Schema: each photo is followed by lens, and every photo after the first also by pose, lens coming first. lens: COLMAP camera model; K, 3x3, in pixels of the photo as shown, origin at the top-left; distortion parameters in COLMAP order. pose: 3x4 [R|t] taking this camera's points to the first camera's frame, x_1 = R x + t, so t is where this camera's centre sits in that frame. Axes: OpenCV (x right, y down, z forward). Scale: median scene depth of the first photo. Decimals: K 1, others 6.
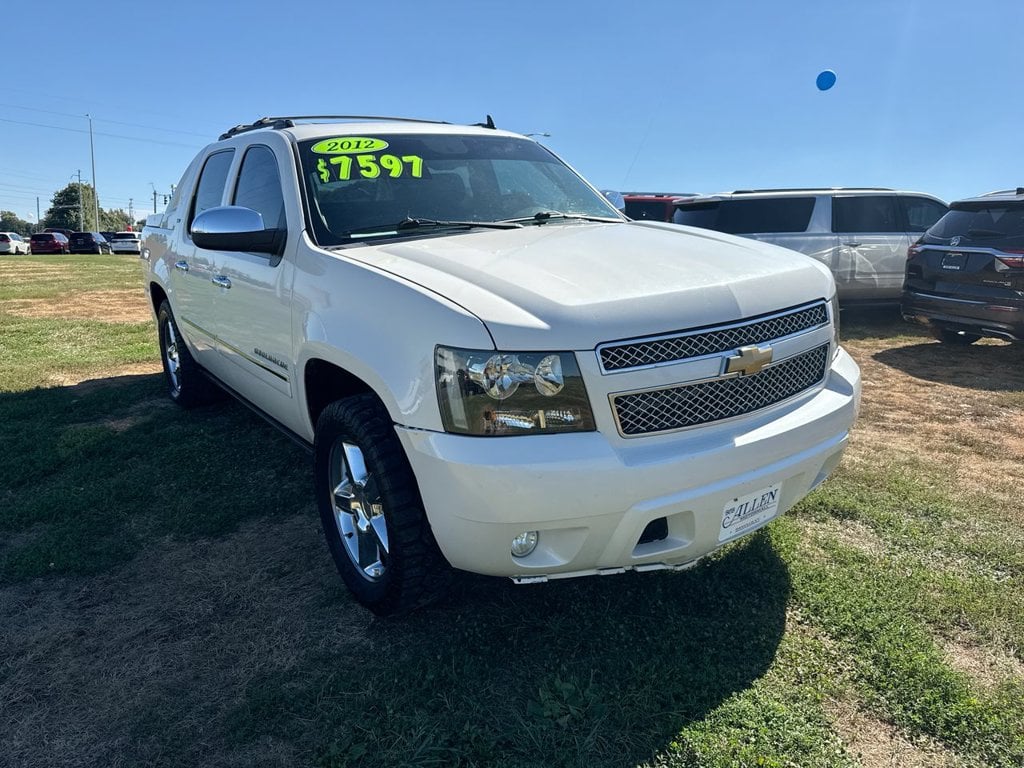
lens RADIAL K [[723.3, 0, 518.0], [0, 723.3, 387.7], [0, 0, 1]] dist [0.076336, -0.097102]
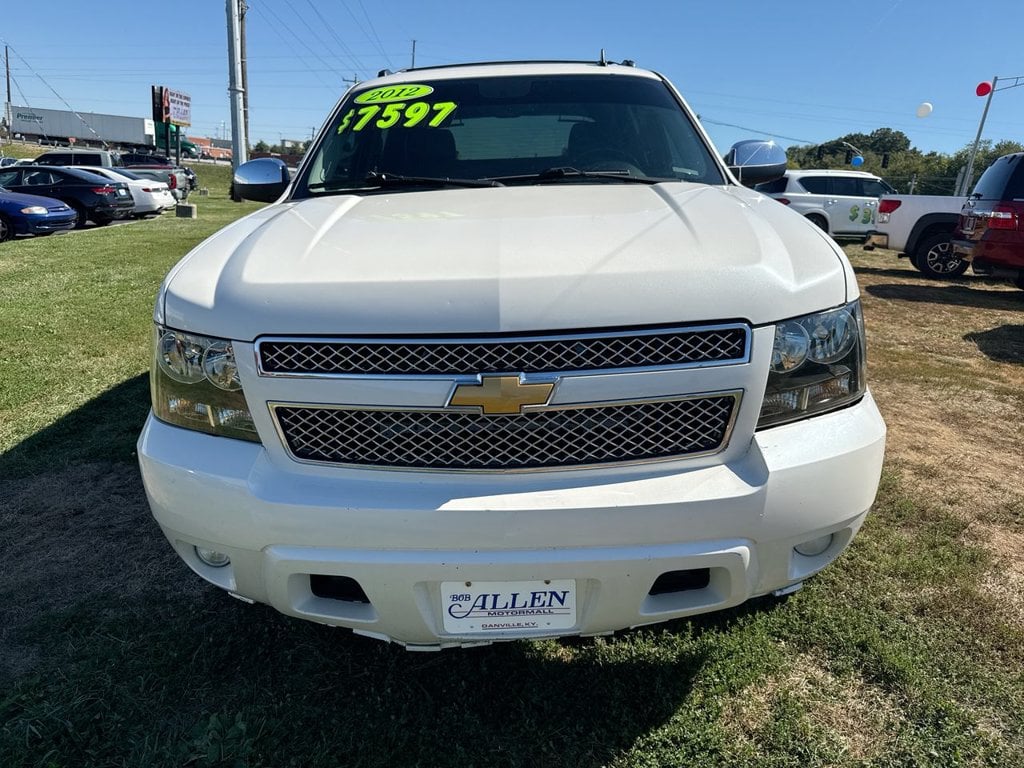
lens RADIAL K [[723.3, 0, 518.0], [0, 723.3, 387.7], [0, 0, 1]] dist [0.076336, -0.097102]
pose [[0.815771, 0.182654, -0.548776, 0.686080], [-0.152927, 0.983174, 0.099909, -0.111115], [0.557791, 0.002420, 0.829978, 0.438458]]
